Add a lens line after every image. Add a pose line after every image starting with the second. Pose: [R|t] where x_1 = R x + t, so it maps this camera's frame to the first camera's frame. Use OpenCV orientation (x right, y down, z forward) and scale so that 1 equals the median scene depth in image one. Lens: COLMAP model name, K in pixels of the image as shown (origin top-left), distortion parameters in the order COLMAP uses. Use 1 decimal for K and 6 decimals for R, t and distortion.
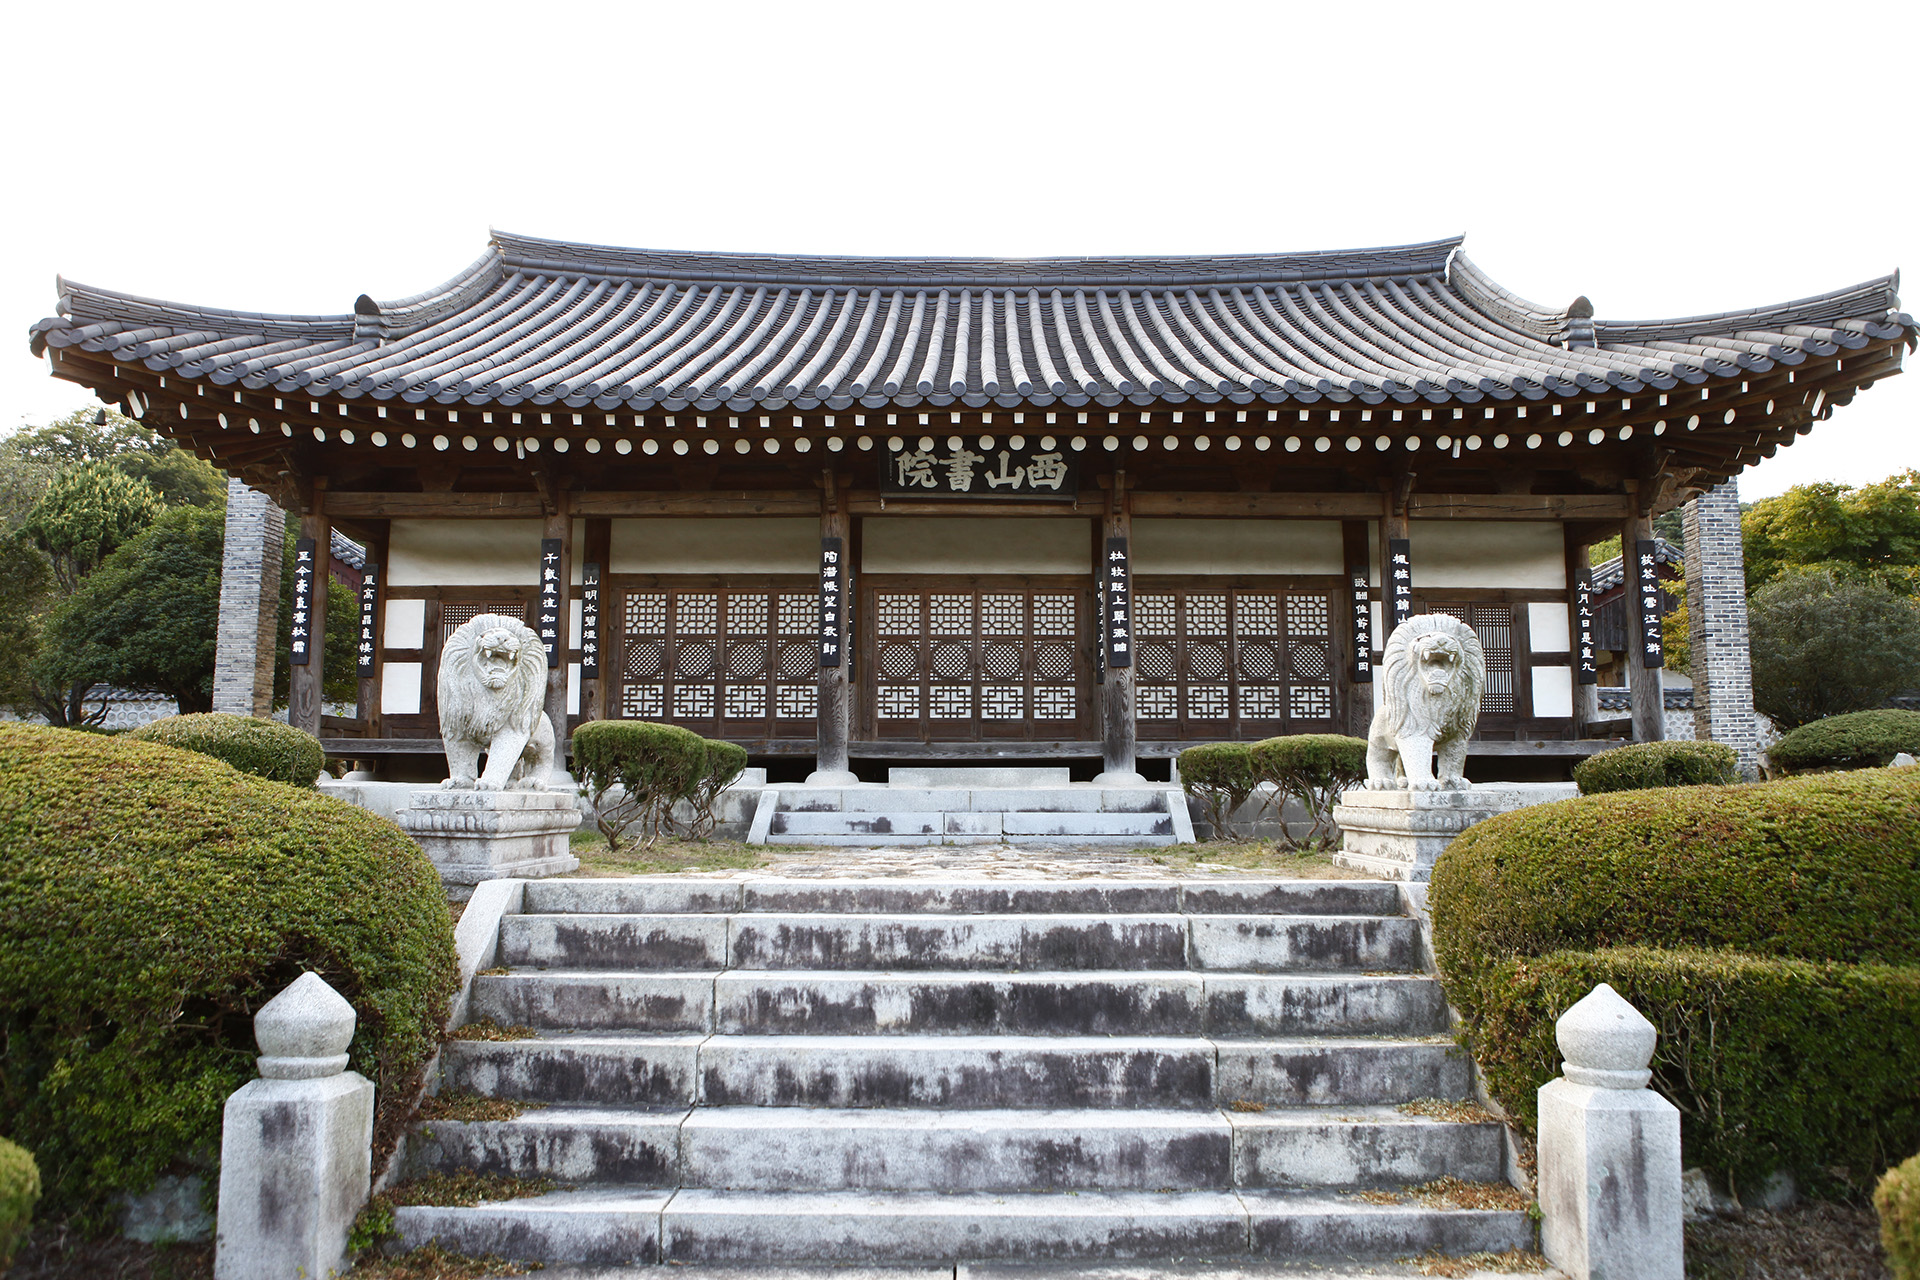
lens RADIAL K [[1323.1, 0, 960.0], [0, 1323.1, 640.0], [0, 0, 1]] dist [0.000484, 0.000367]
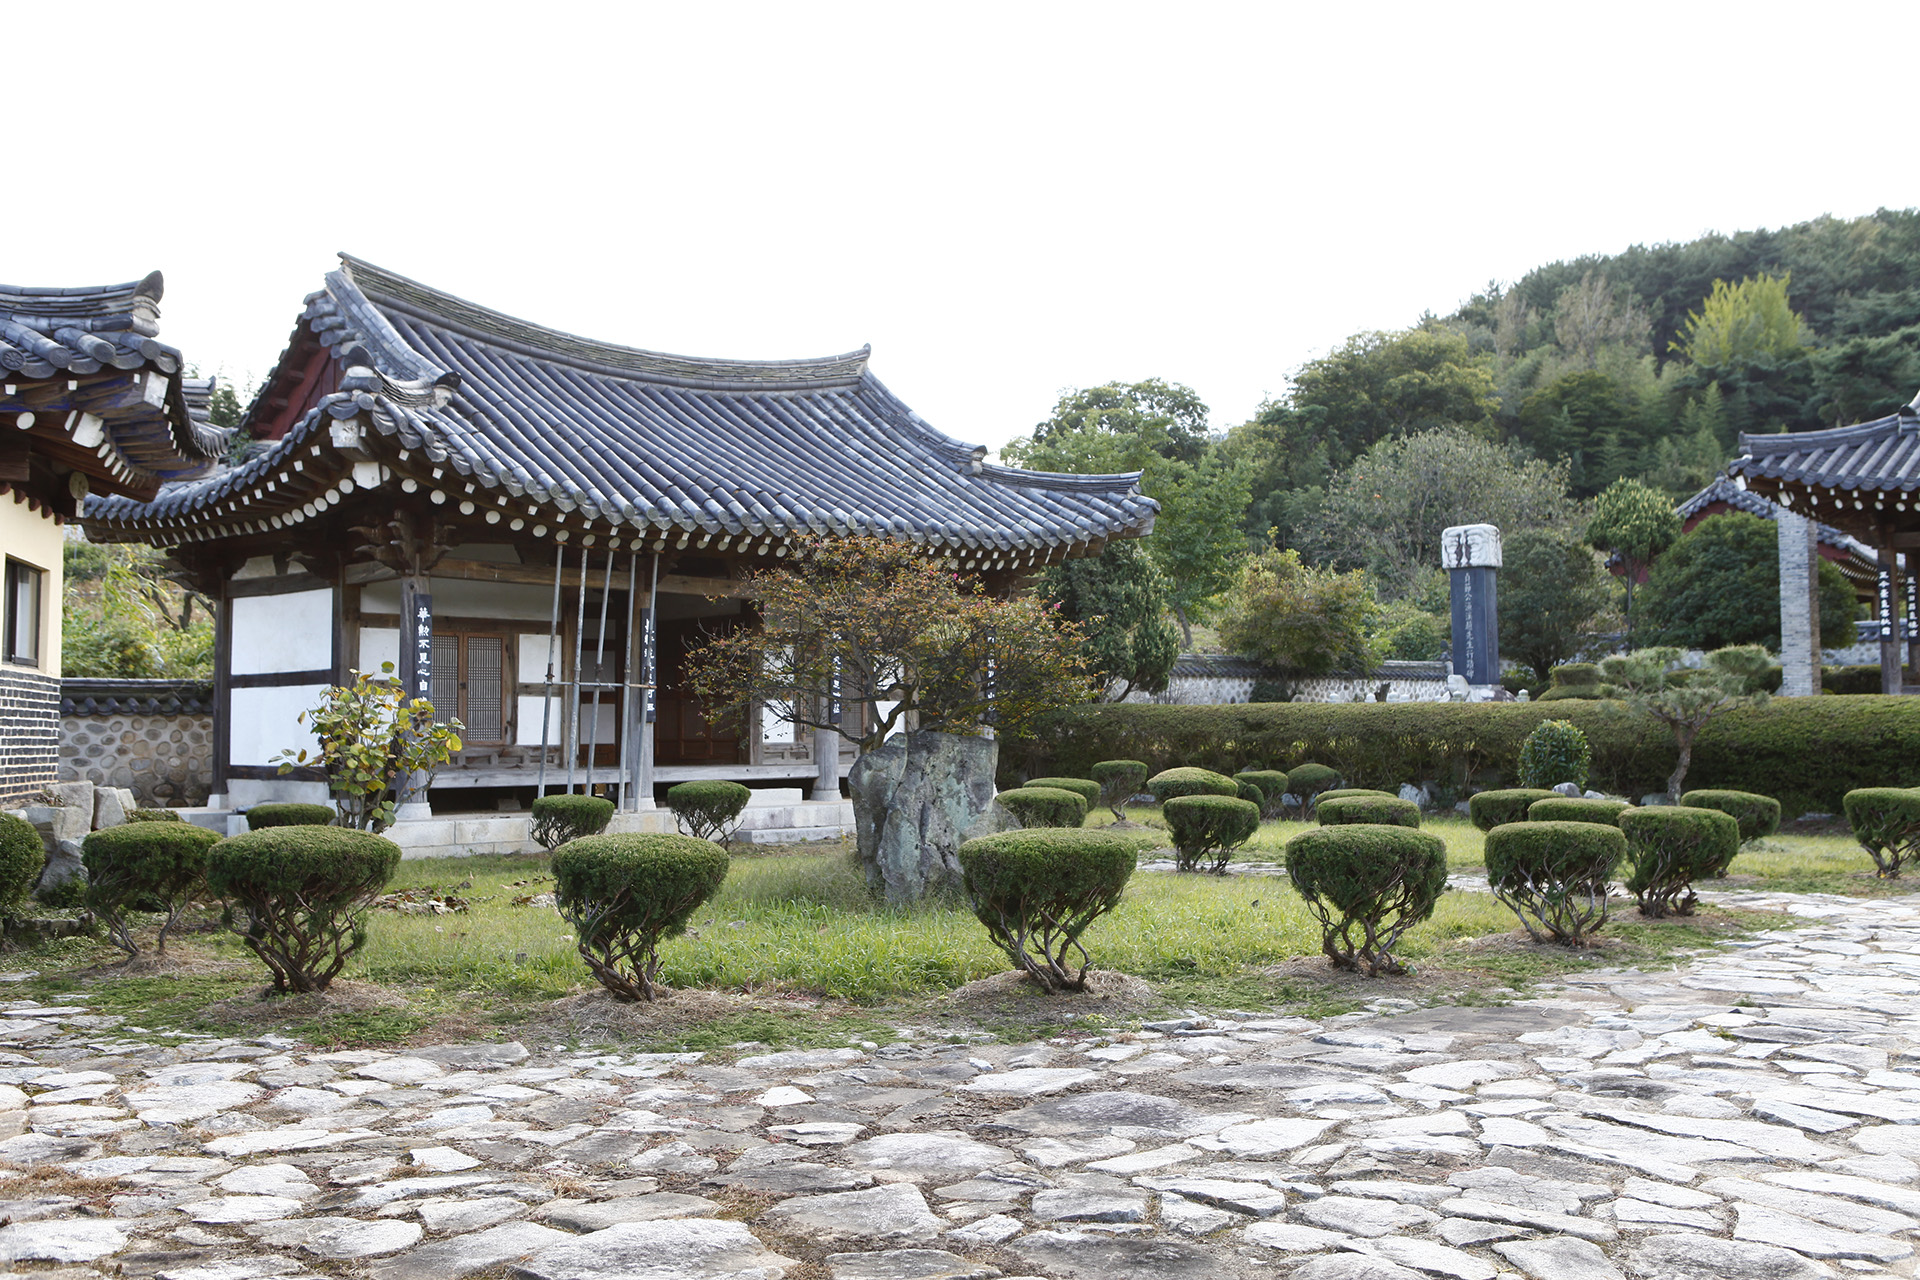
lens RADIAL K [[1866.8, 0, 960.0], [0, 1866.8, 640.0], [0, 0, 1]] dist [-0.003626, -0.003645]
pose [[0.736944, -0.036594, -0.674963, 0.171423], [0.079581, 0.996286, 0.032874, -0.117347], [0.671253, -0.077941, 0.737119, -1.158747]]
